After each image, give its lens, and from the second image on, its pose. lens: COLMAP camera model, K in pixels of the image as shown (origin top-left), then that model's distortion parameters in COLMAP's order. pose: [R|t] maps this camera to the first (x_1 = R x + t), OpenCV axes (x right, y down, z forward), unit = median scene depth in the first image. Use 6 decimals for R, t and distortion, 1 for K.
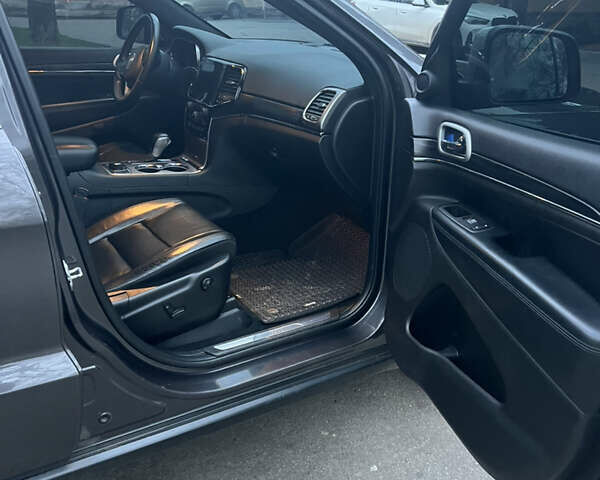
lens RADIAL K [[594.5, 0, 300.0], [0, 594.5, 240.0], [0, 0, 1]] dist [0.004825, -0.000927]
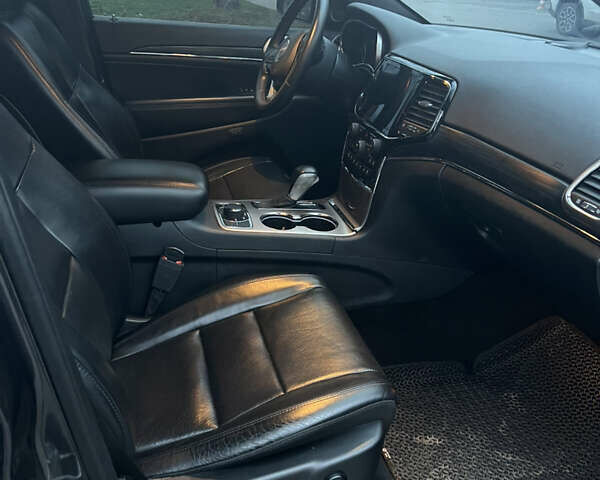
lens RADIAL K [[585.8, 0, 300.0], [0, 585.8, 240.0], [0, 0, 1]] dist [0.304125, -0.953064]
pose [[0.959161, 0.148130, -0.240971, -0.068784], [-0.139788, 0.988844, 0.051448, -0.133626], [0.245904, -0.015662, 0.969168, 0.356866]]
